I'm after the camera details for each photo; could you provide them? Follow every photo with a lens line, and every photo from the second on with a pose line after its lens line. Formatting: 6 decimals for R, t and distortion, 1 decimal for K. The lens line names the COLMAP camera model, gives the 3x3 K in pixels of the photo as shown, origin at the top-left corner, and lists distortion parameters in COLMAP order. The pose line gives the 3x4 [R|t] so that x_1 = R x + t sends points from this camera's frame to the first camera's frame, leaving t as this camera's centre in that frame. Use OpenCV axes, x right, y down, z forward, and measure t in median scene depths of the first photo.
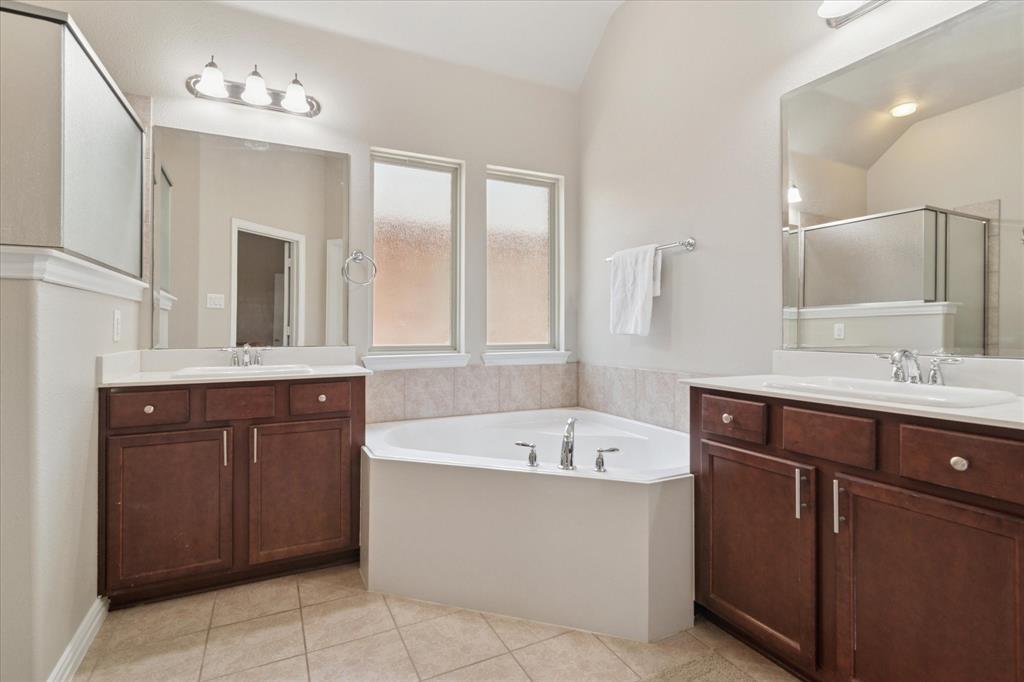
lens RADIAL K [[495.9, 0, 516.4], [0, 495.9, 332.5], [0, 0, 1]] dist [0.000444, 0.000108]
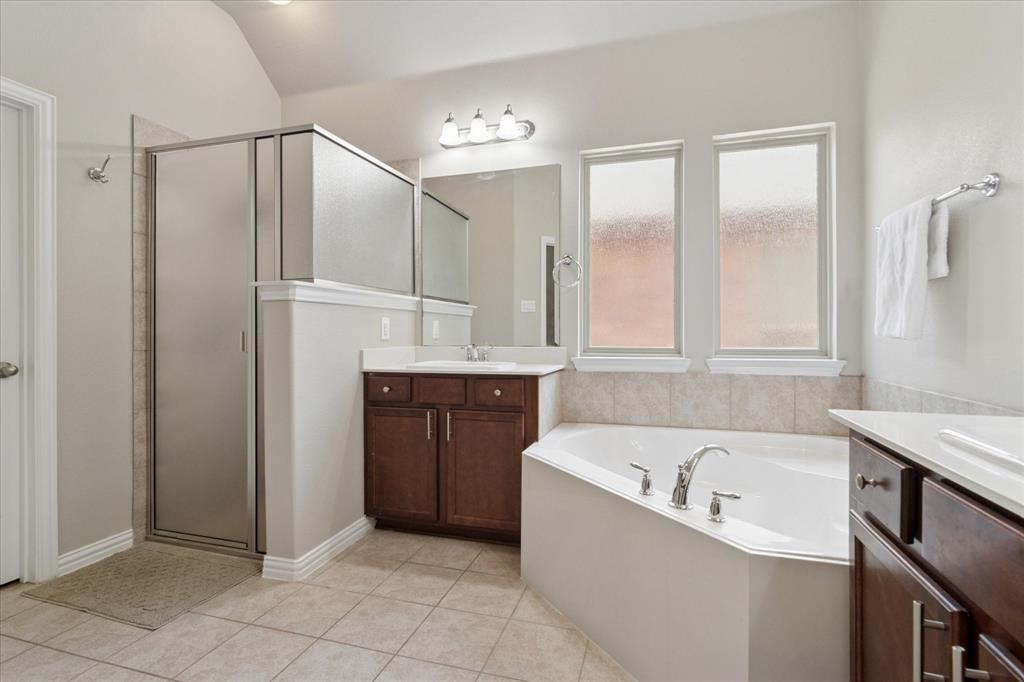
lens RADIAL K [[495.9, 0, 515.0], [0, 495.9, 337.2], [0, 0, 1]] dist [0.000444, 0.000108]
pose [[0.726524, 0.008040, -0.687094, 0.382294], [-0.001849, 0.999951, 0.009746, -0.003546], [0.687138, -0.005811, 0.726503, 0.204365]]
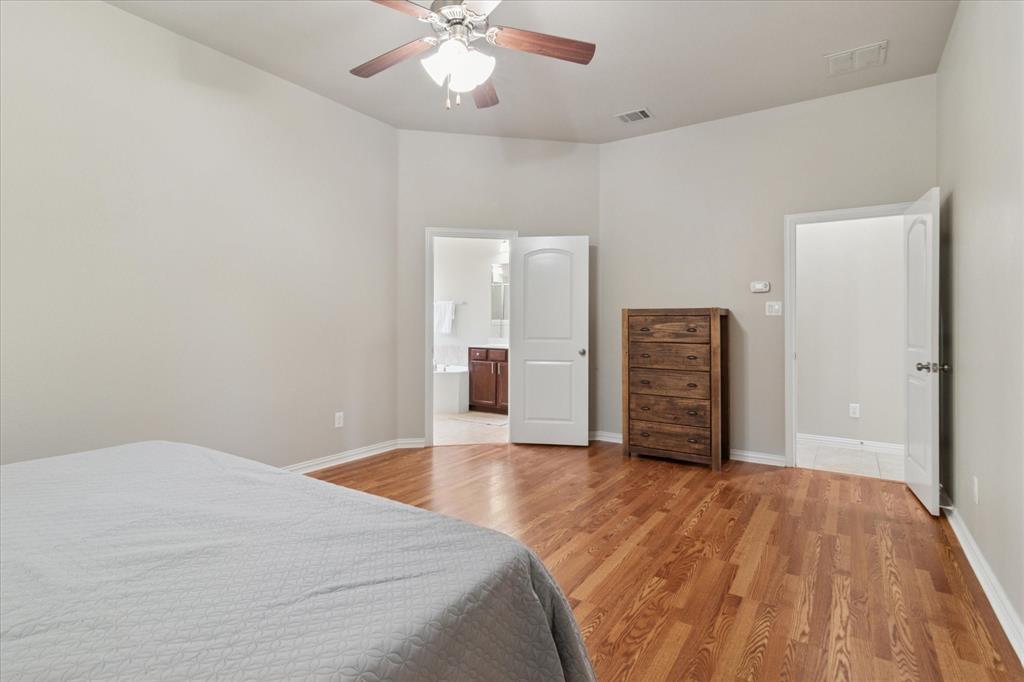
lens RADIAL K [[495.9, 0, 510.5], [0, 495.9, 337.7], [0, 0, 1]] dist [0.000444, 0.000108]
pose [[0.874102, -0.001266, 0.485741, -0.957215], [-0.011320, 0.999672, 0.022977, -0.042988], [-0.485611, -0.025583, 0.873800, -1.946979]]
